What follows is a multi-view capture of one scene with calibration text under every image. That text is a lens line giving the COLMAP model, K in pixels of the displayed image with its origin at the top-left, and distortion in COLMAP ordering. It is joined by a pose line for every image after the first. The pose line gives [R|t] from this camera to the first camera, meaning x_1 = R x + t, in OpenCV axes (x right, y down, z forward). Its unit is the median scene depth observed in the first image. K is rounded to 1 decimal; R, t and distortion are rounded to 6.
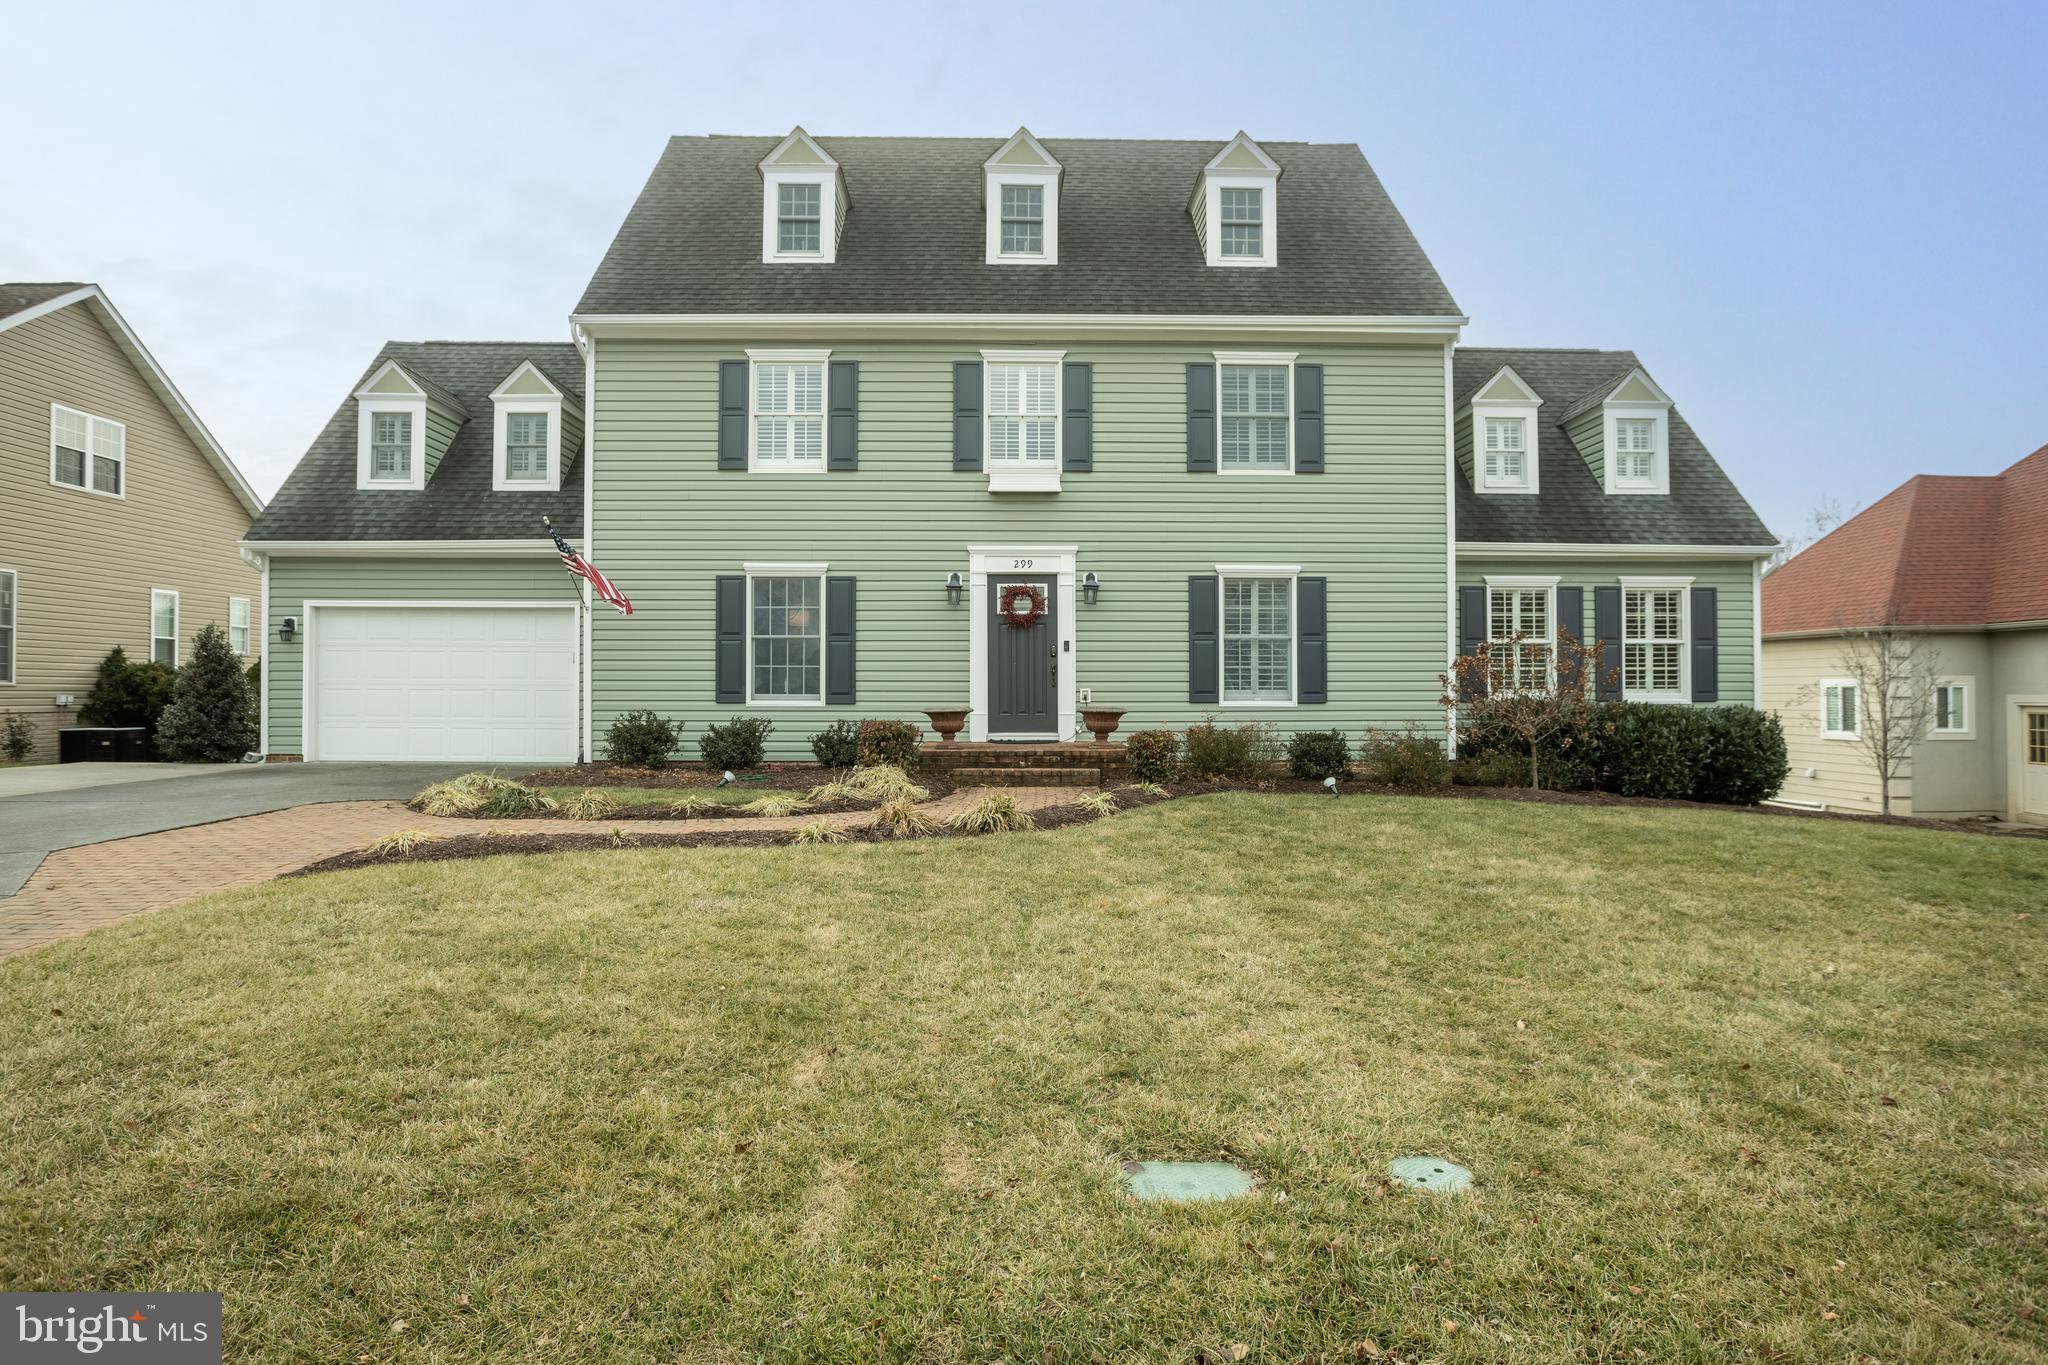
lens RADIAL K [[1186.1, 0, 1012.8], [0, 1186.1, 695.3], [0, 0, 1]] dist [-0.052019, 0.030279]
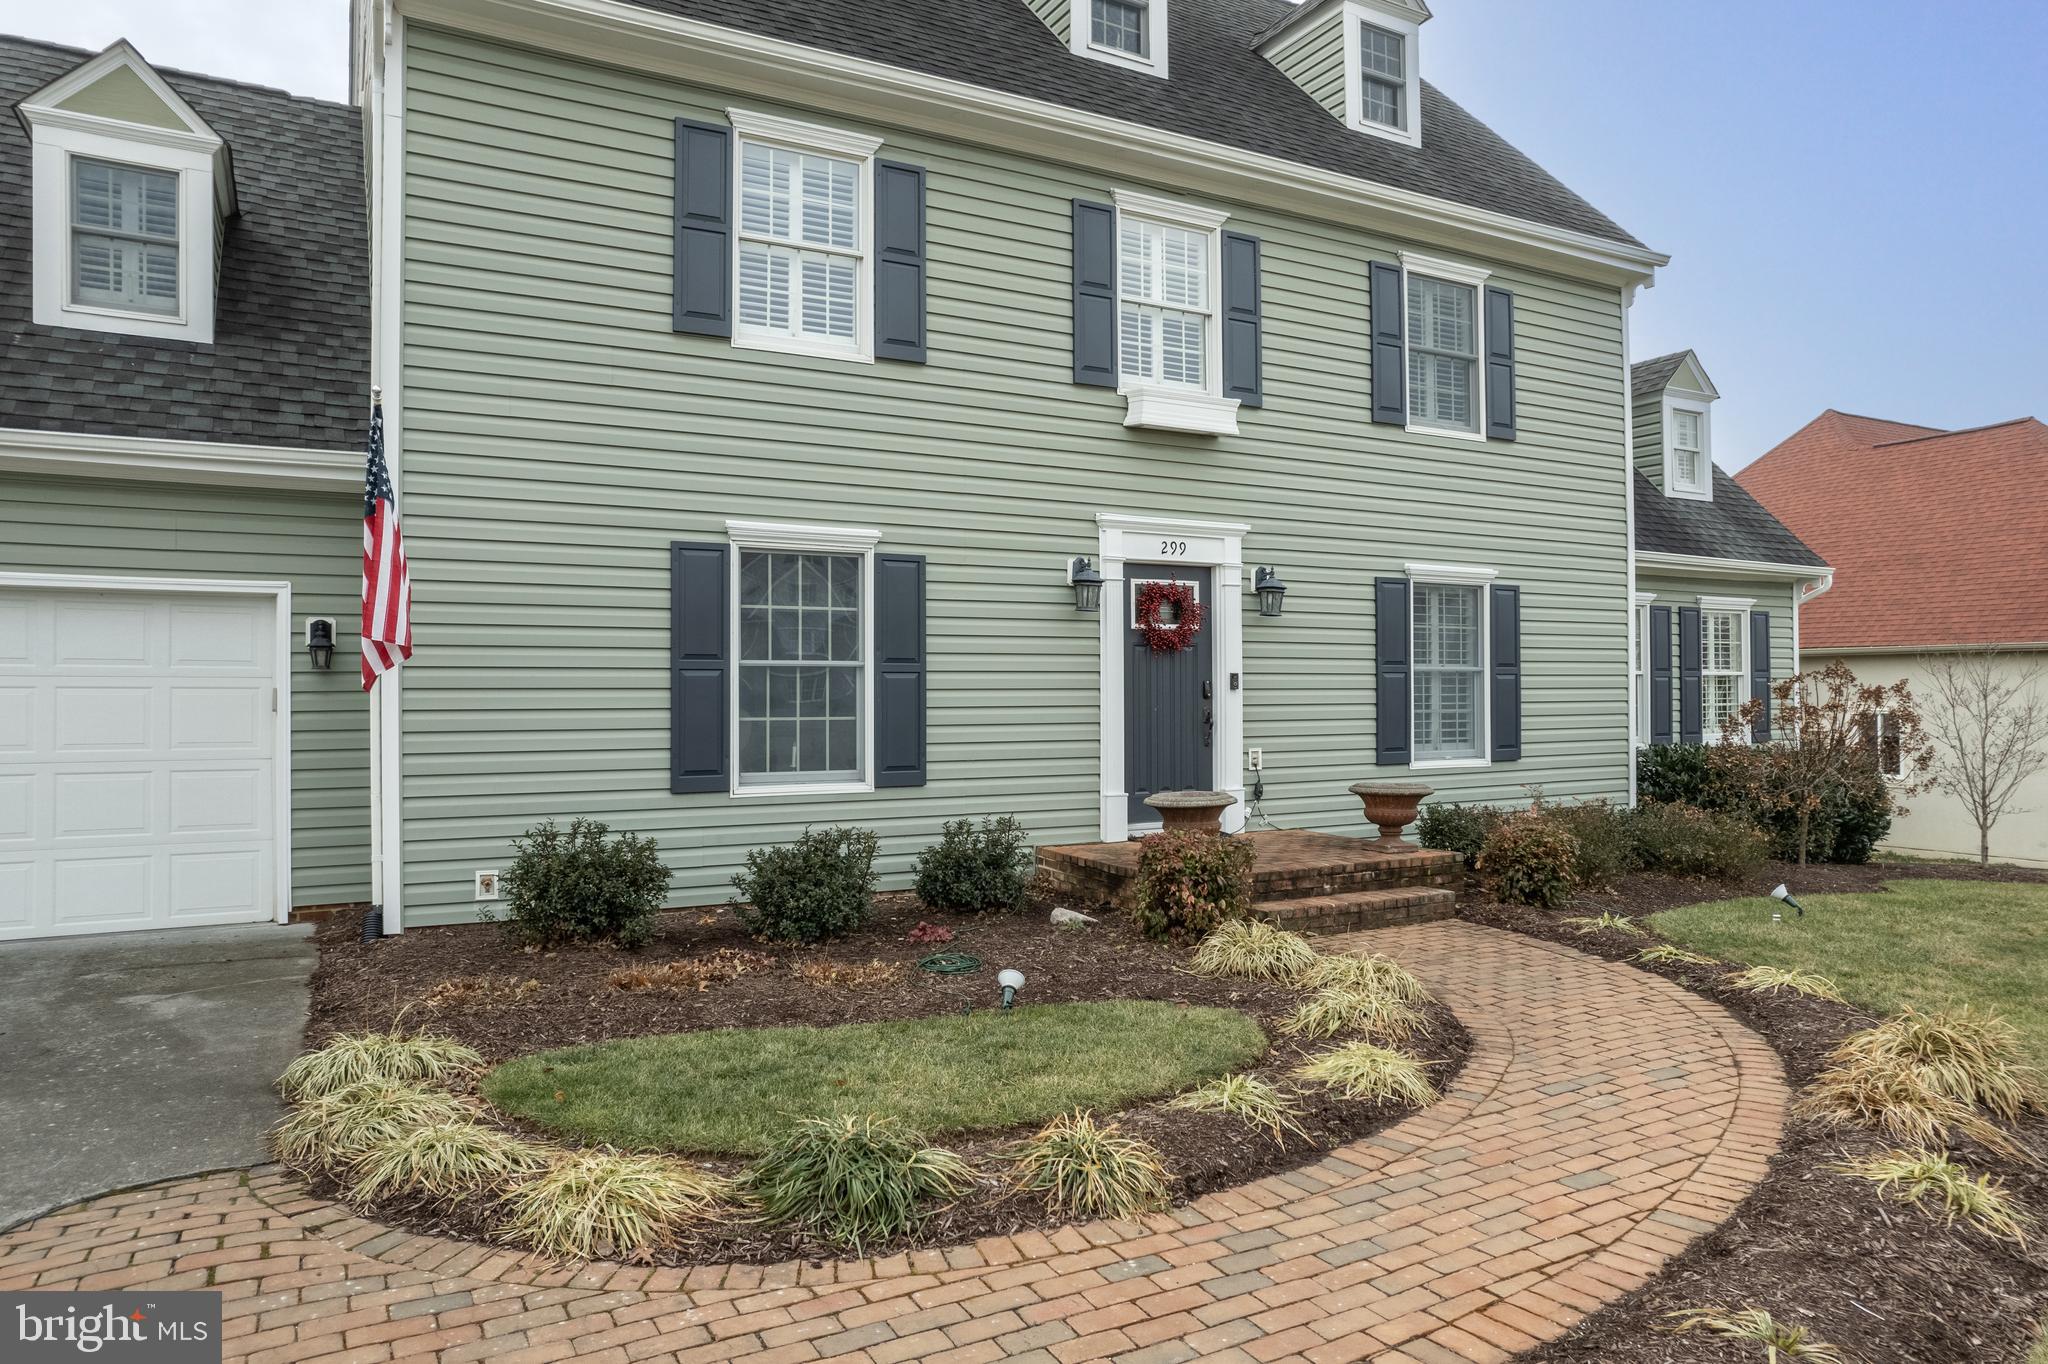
lens RADIAL K [[1324.2, 0, 1028.8], [0, 1324.2, 694.5], [0, 0, 1]] dist [-0.062861, 0.055679]
pose [[0.884678, -0.003189, 0.466191, -0.375298], [0.003983, 0.999992, -0.000717, -0.034493], [-0.466185, 0.002491, 0.884684, 0.428001]]
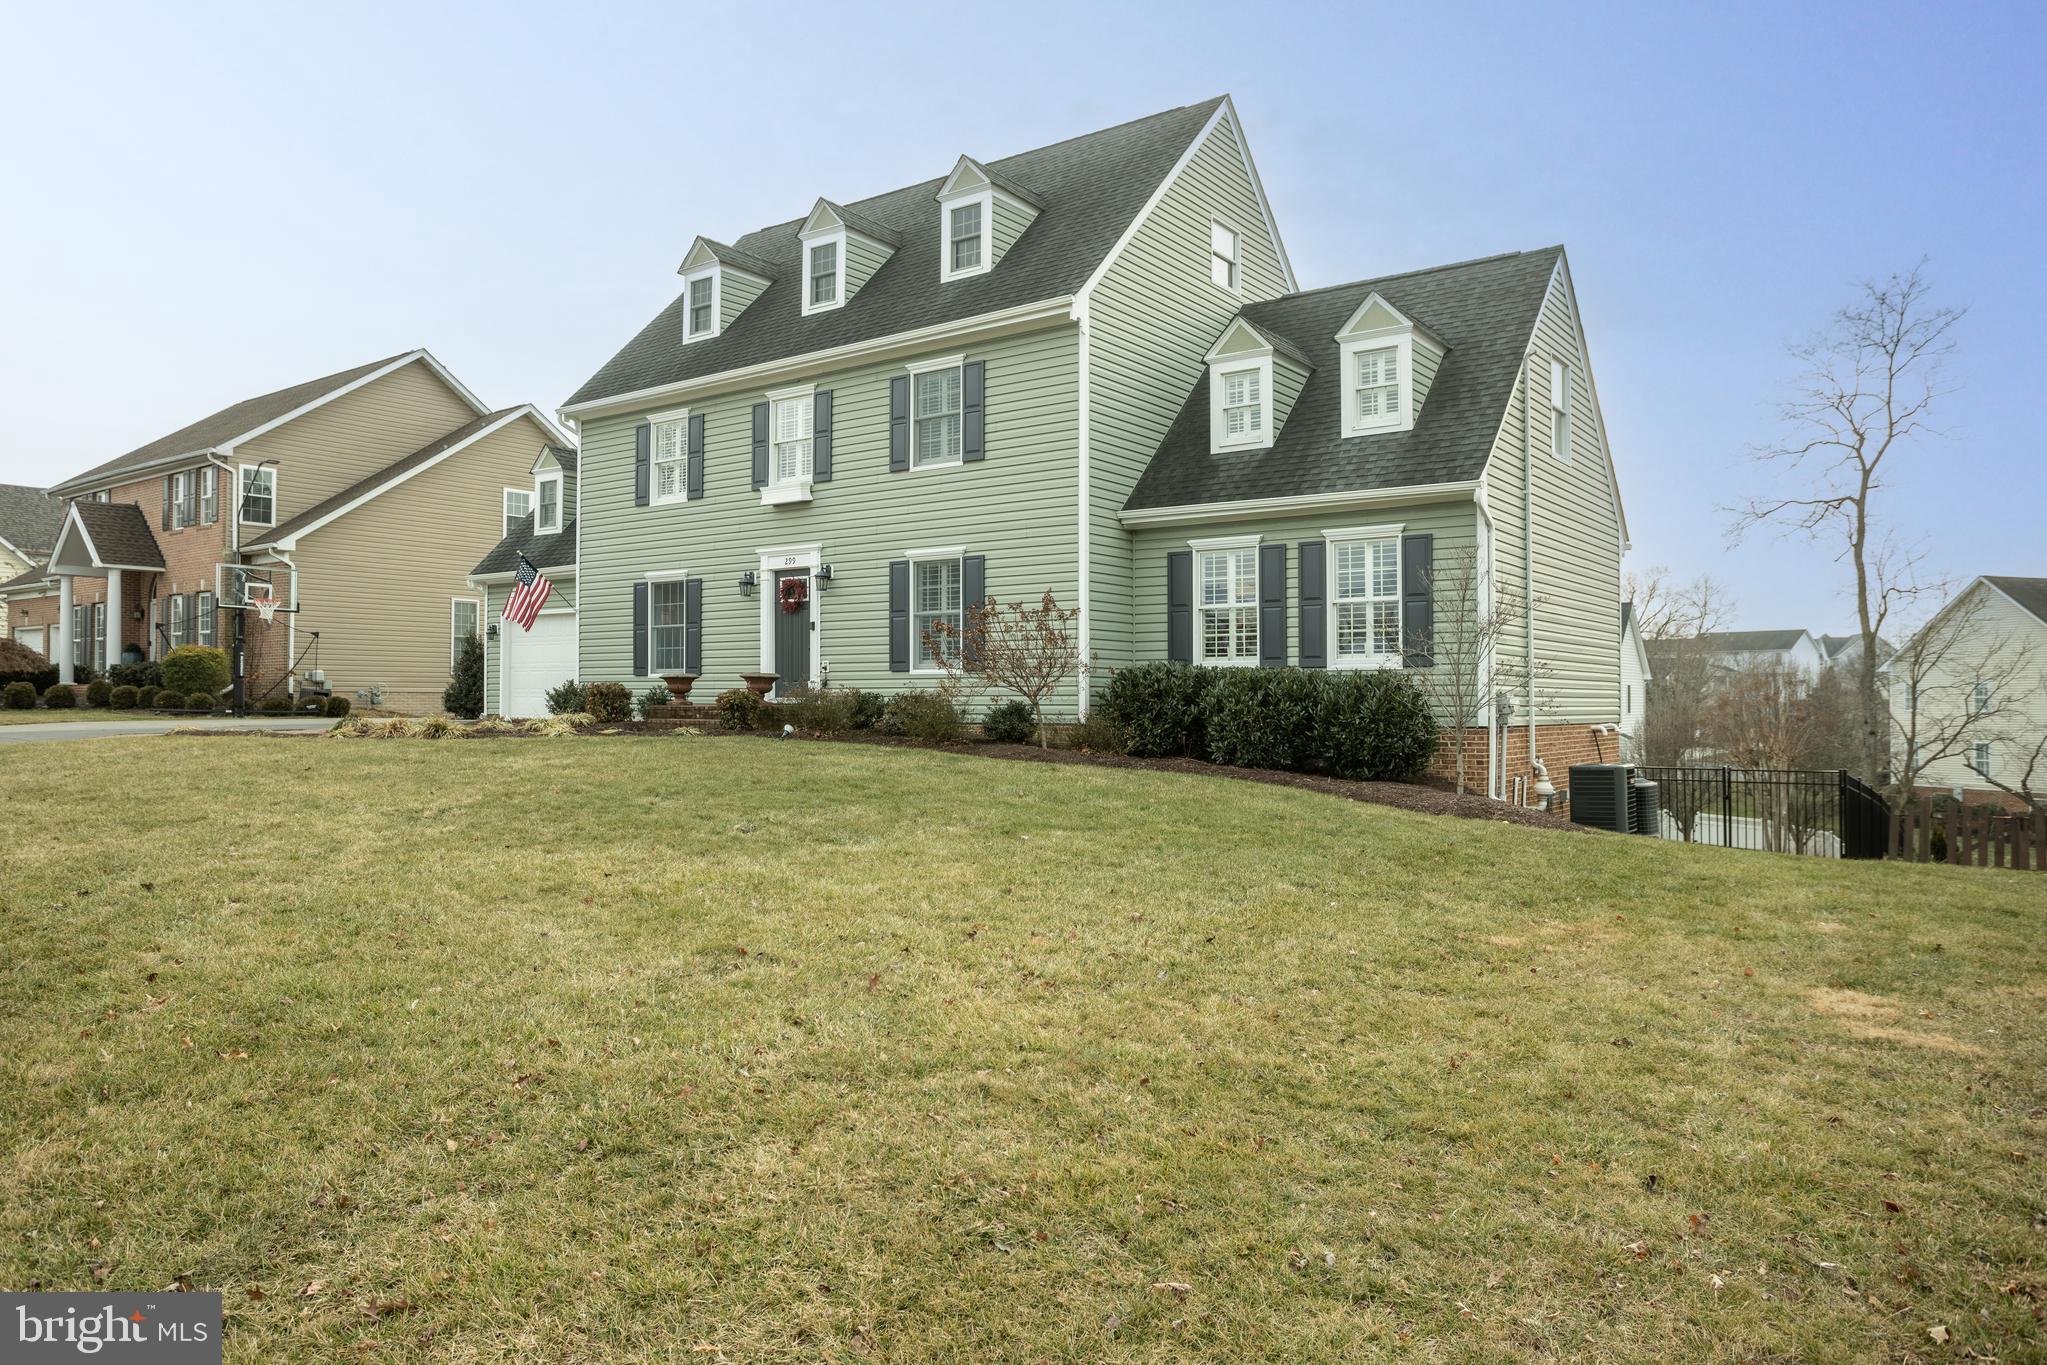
lens RADIAL K [[1381.2, 0, 1010.4], [0, 1381.2, 687.0], [0, 0, 1]] dist [-0.037910, 0.012436]
pose [[0.789151, -0.001940, -0.614196, 1.071008], [0.007465, 0.999951, 0.006432, 0.013258], [0.614154, -0.009661, 0.789127, 0.002948]]
